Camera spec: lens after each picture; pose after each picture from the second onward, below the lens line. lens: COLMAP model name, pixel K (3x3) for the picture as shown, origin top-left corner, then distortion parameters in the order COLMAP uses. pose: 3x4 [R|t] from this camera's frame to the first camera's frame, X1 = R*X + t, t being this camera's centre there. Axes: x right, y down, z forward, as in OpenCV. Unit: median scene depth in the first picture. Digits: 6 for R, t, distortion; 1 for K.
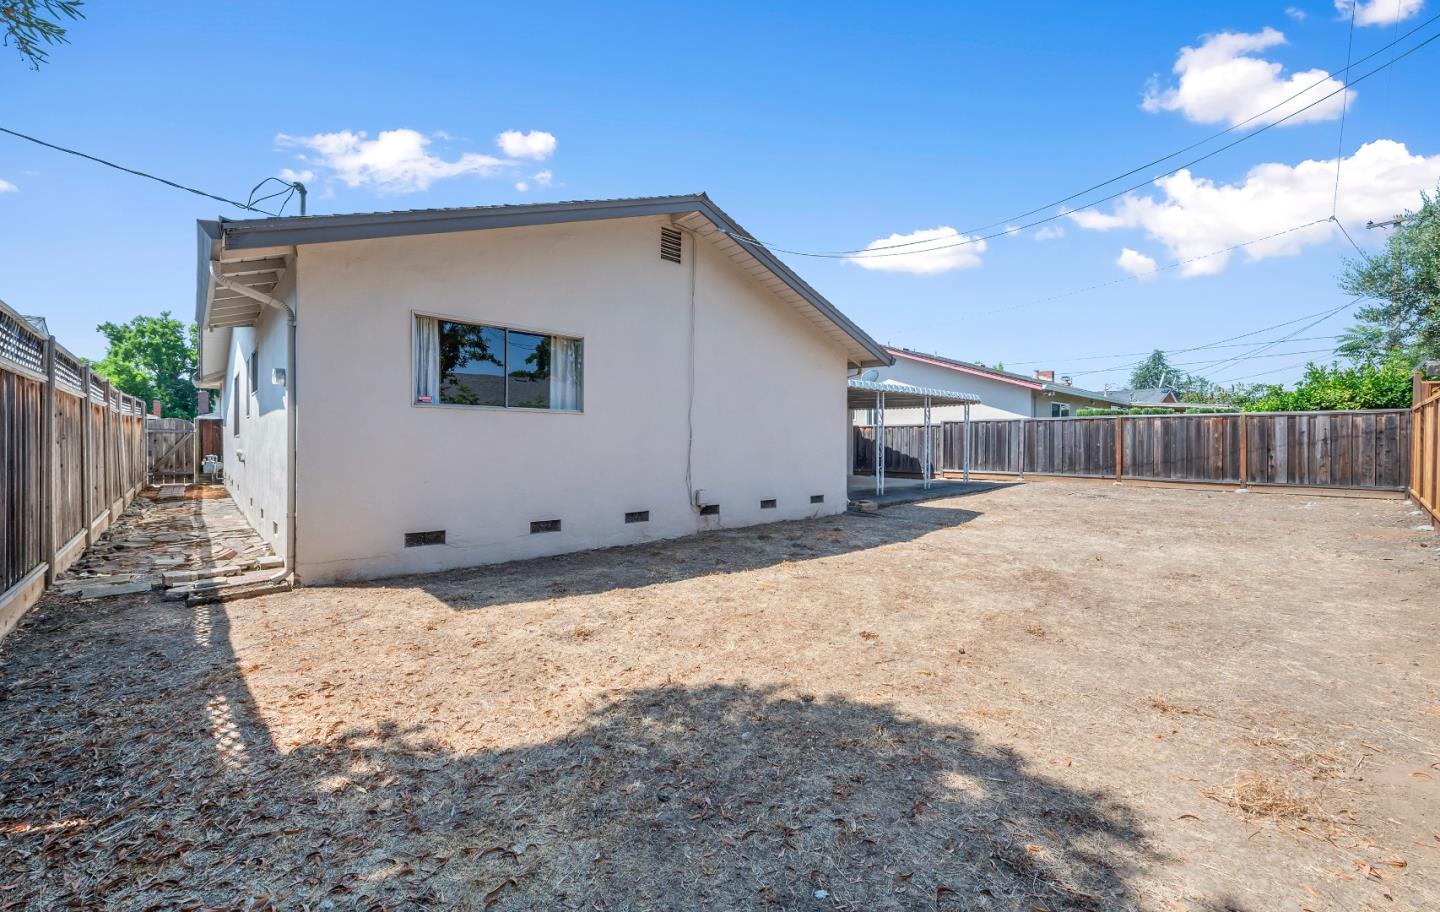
lens RADIAL K [[550.1, 0, 692.1], [0, 550.1, 439.9], [0, 0, 1]] dist [0.007332, 0.000107]
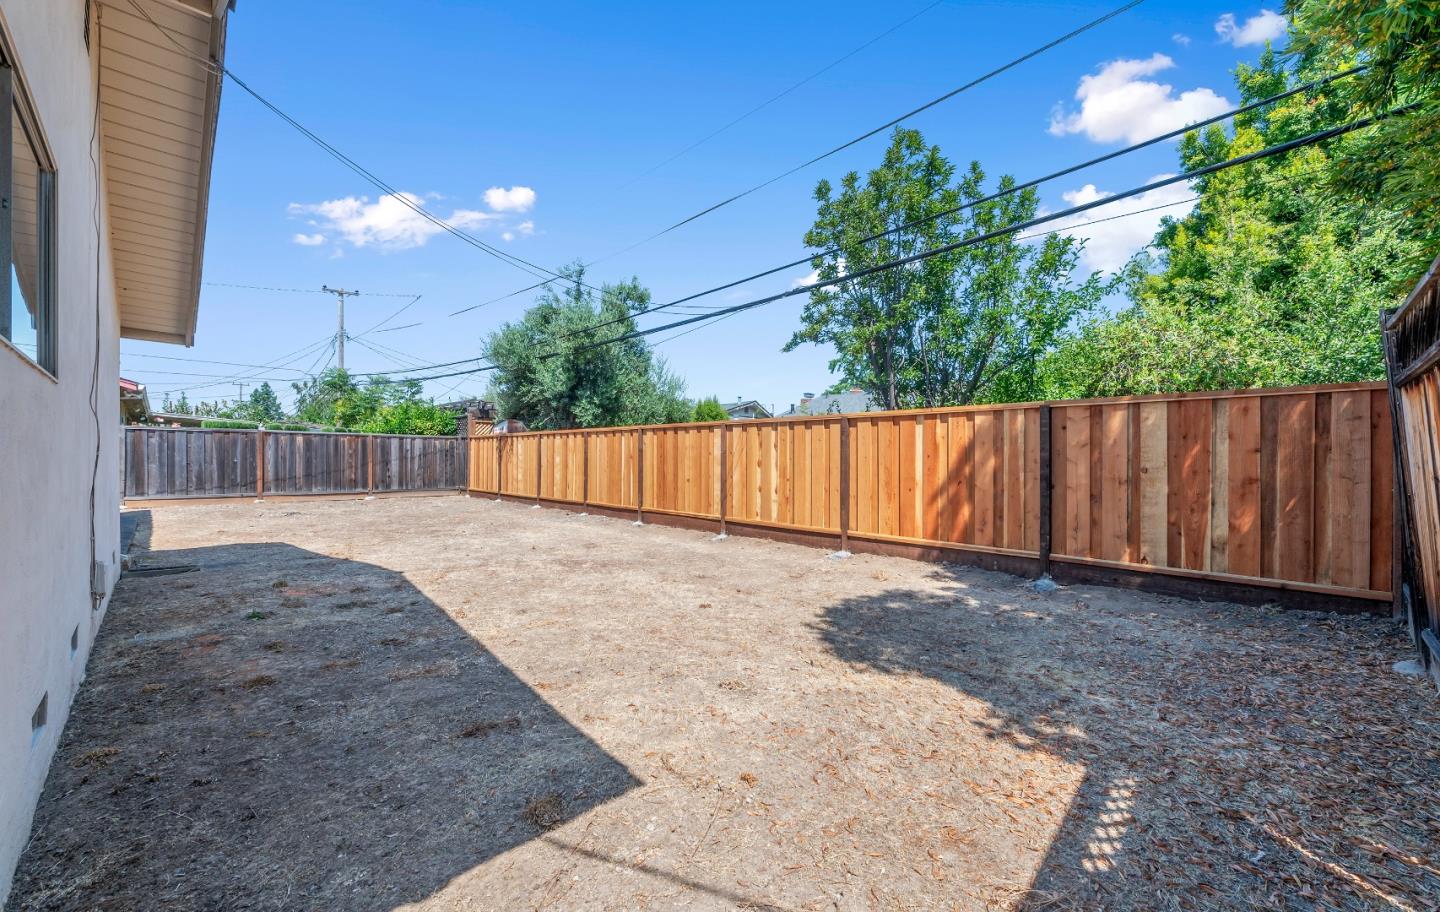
lens RADIAL K [[564.3, 0, 723.8], [0, 564.3, 458.9], [0, 0, 1]] dist [0.000437, -0.000101]
pose [[-0.047687, -0.003257, 0.998857, -0.297422], [-0.004462, 0.999985, 0.003048, -0.000292], [-0.998852, -0.004311, -0.047701, 0.292732]]
